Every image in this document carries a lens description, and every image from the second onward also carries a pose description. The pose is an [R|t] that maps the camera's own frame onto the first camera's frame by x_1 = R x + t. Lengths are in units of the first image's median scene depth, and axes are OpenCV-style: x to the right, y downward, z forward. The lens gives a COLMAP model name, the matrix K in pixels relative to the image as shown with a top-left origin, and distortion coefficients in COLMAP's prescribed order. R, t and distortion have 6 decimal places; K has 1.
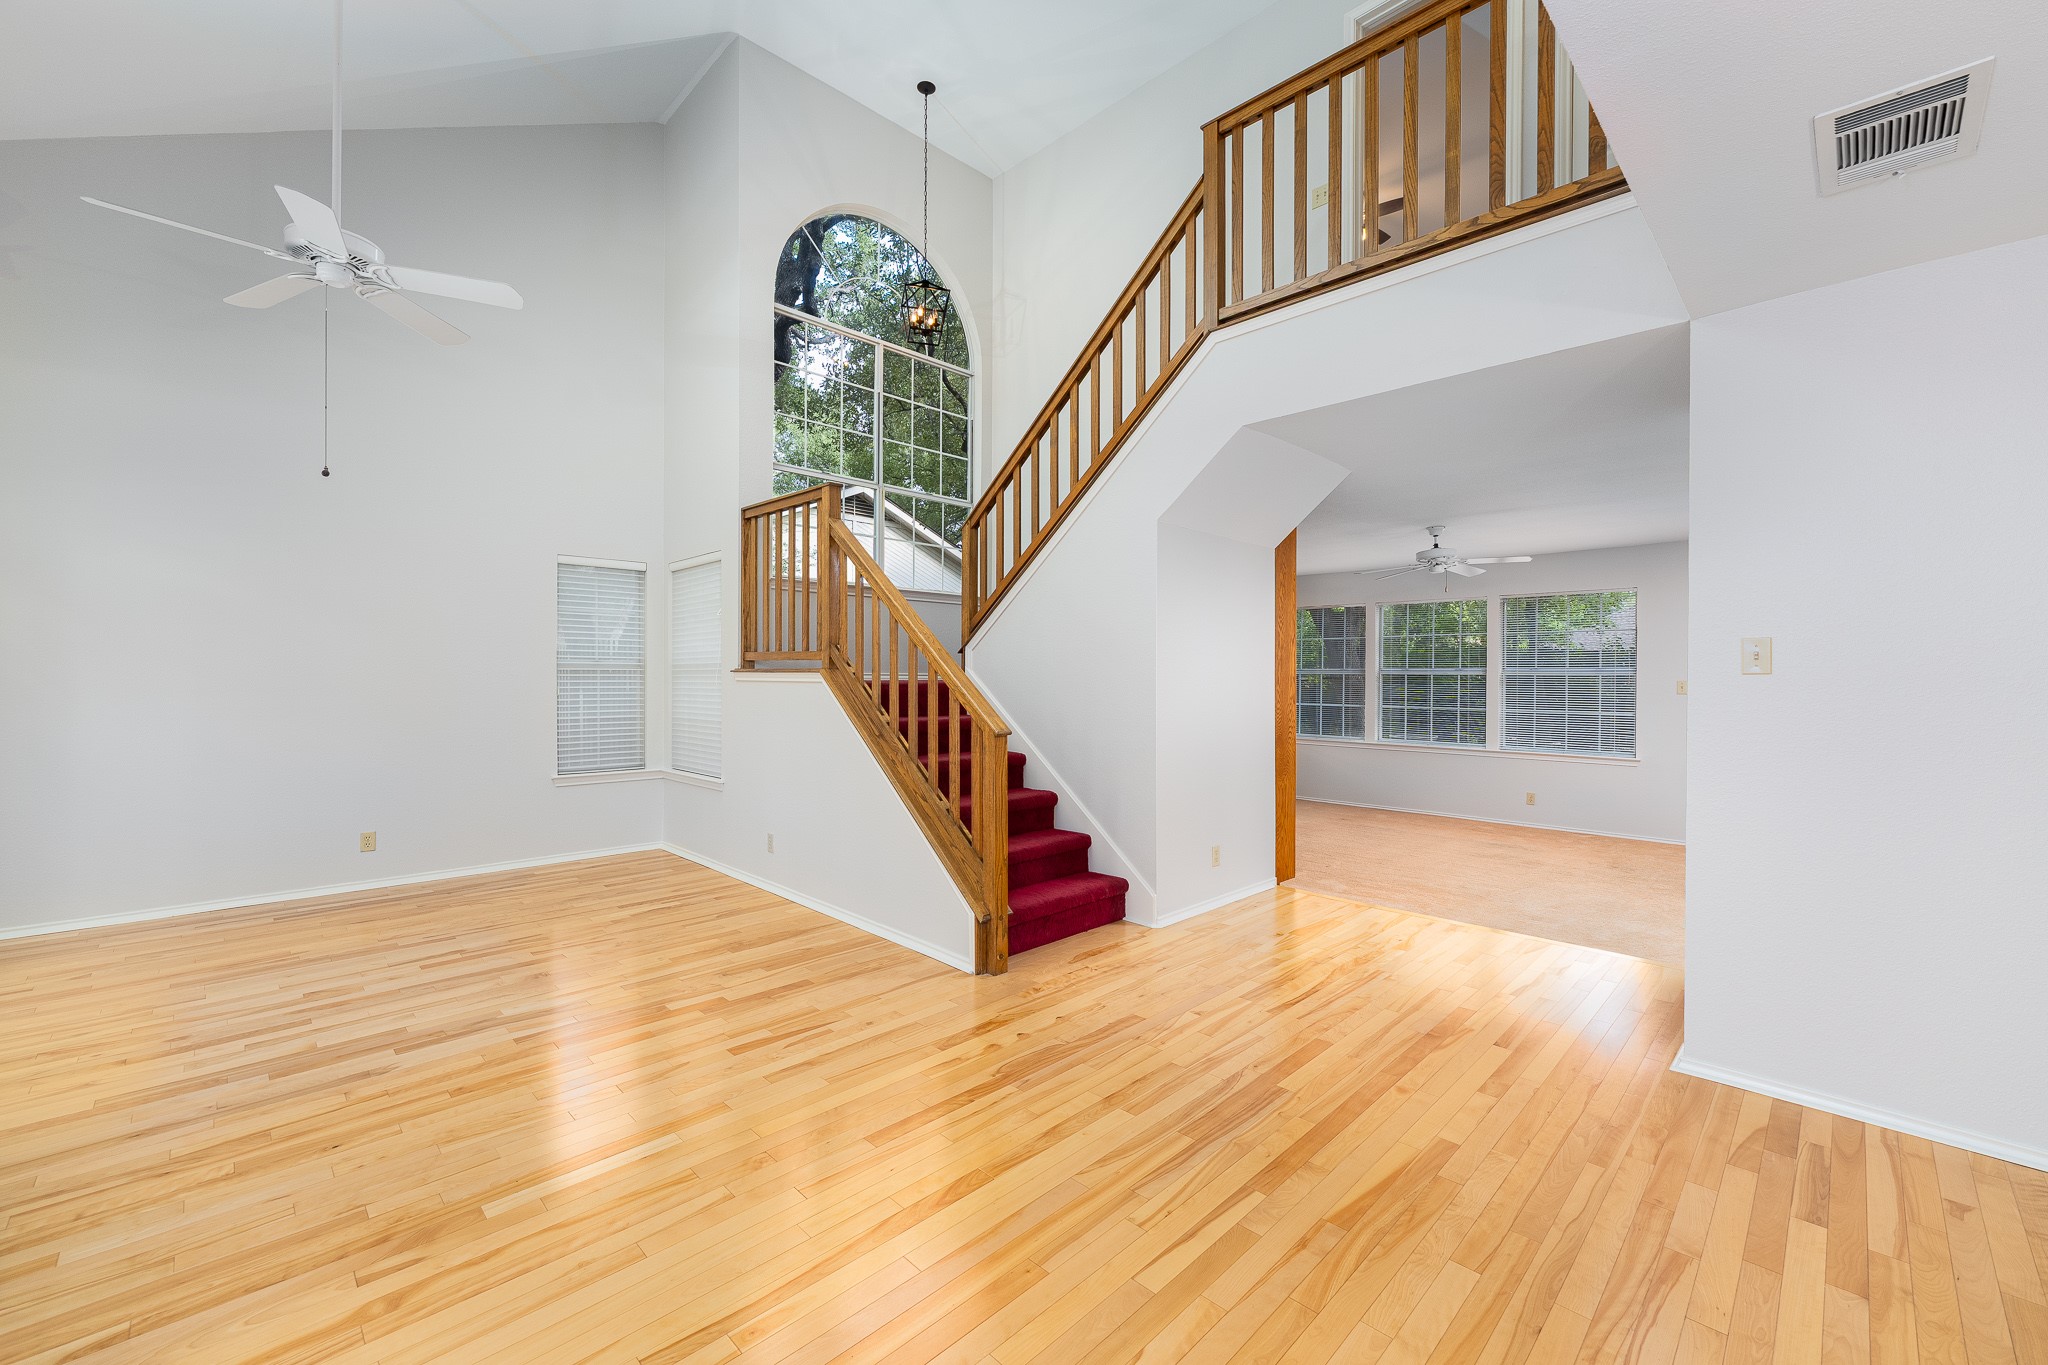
lens RADIAL K [[829.7, 0, 1035.6], [0, 829.7, 670.1], [0, 0, 1]] dist [-0.002551, -0.001098]
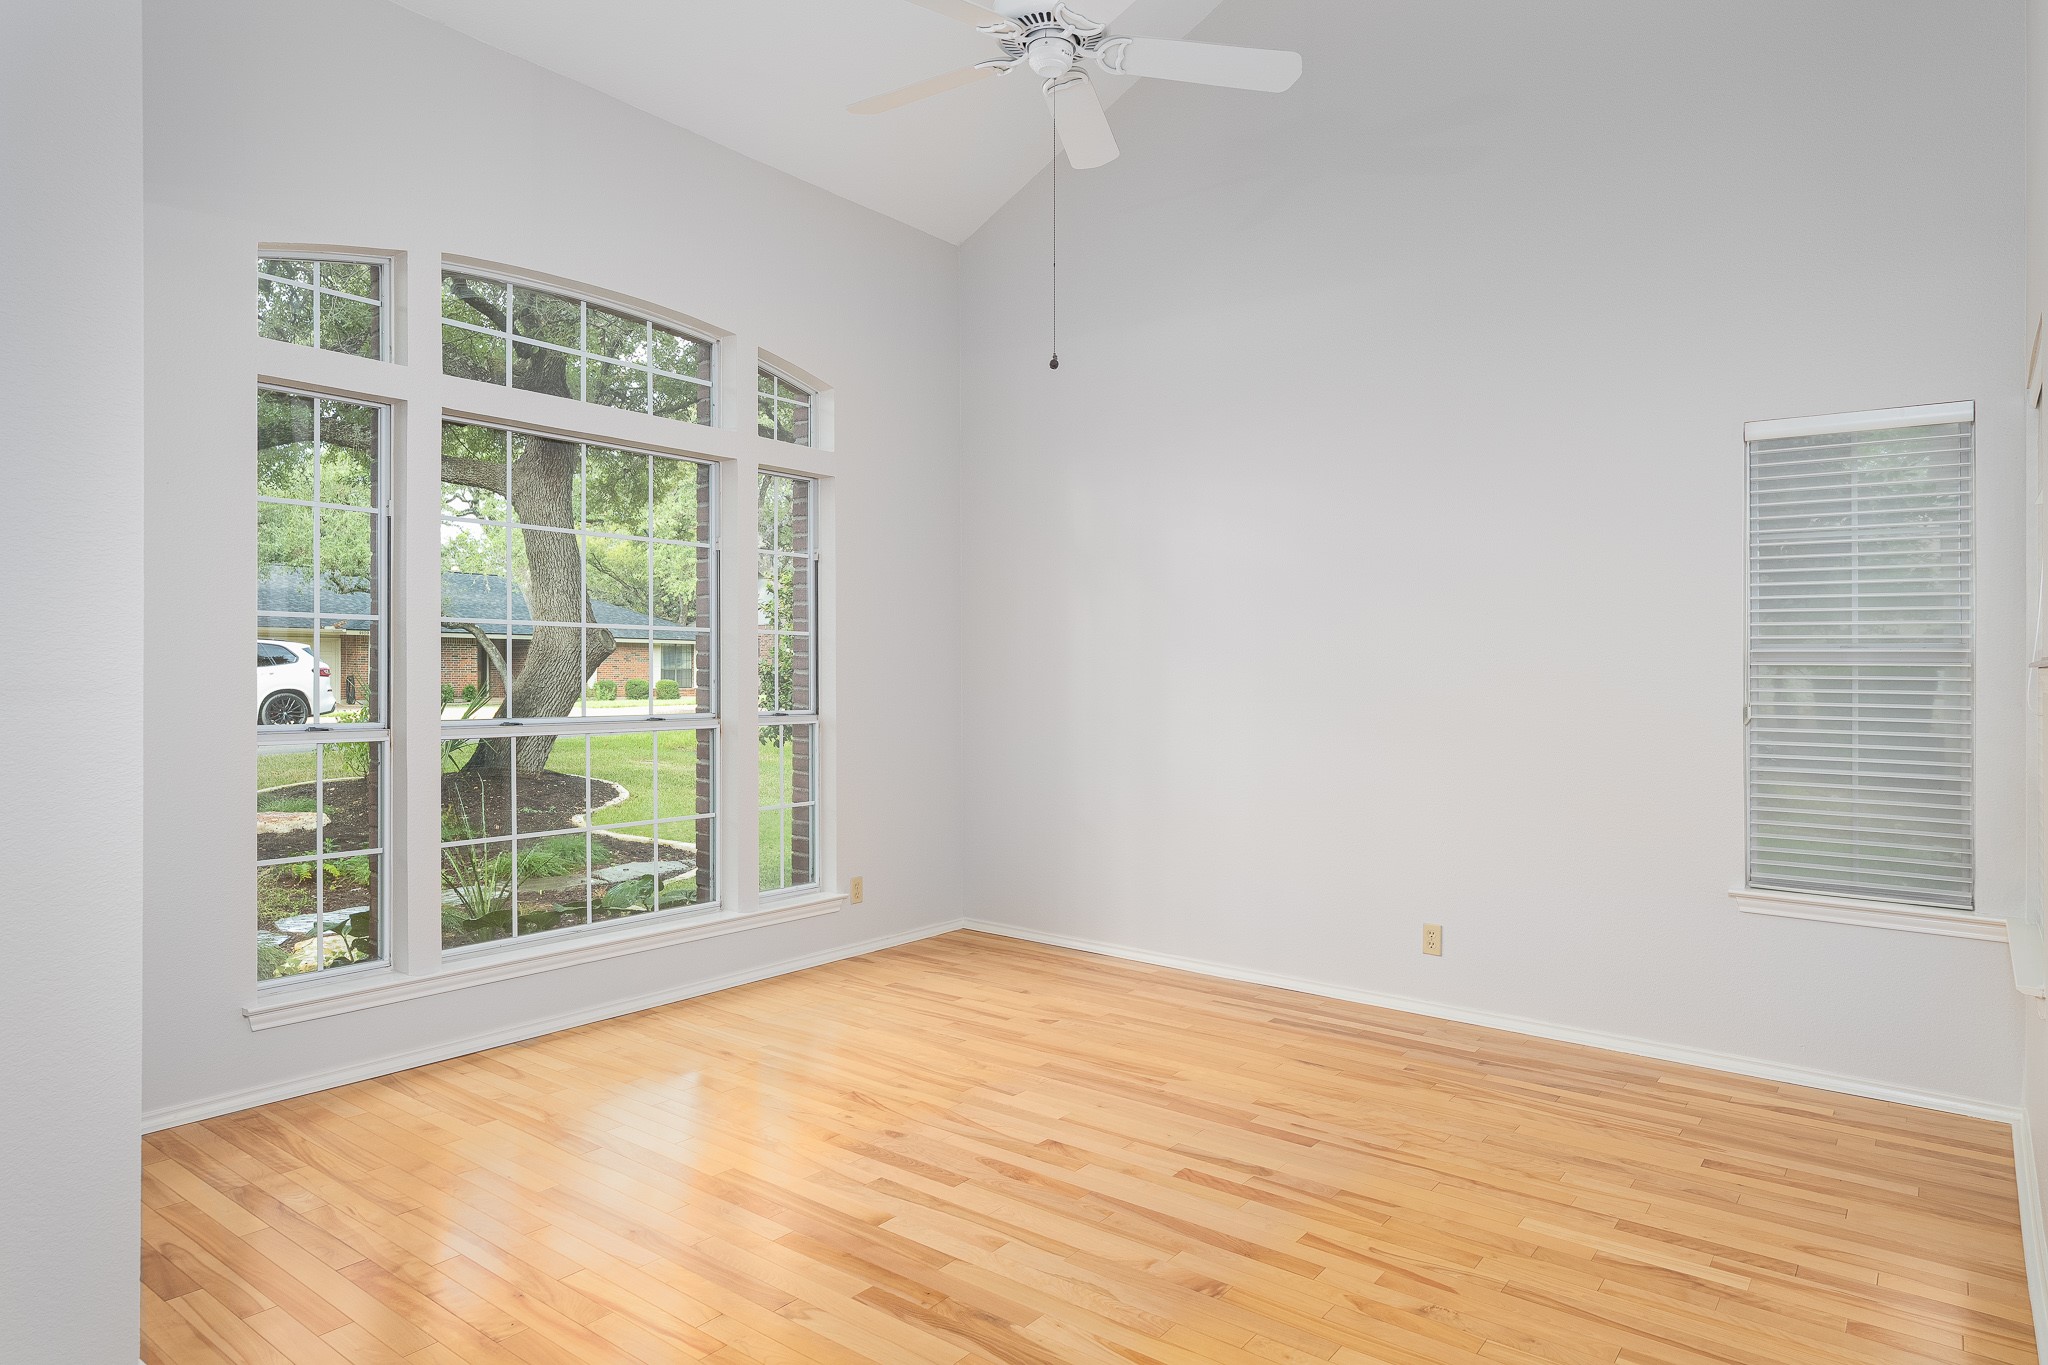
lens RADIAL K [[1211.2, 0, 1025.6], [0, 1211.2, 676.3], [0, 0, 1]] dist [0.006906, 0.000563]
pose [[0.128790, 0.003082, -0.991667, 0.094970], [-0.003533, 0.999990, 0.002649, 0.008670], [0.991666, 0.003162, 0.128800, 0.825847]]
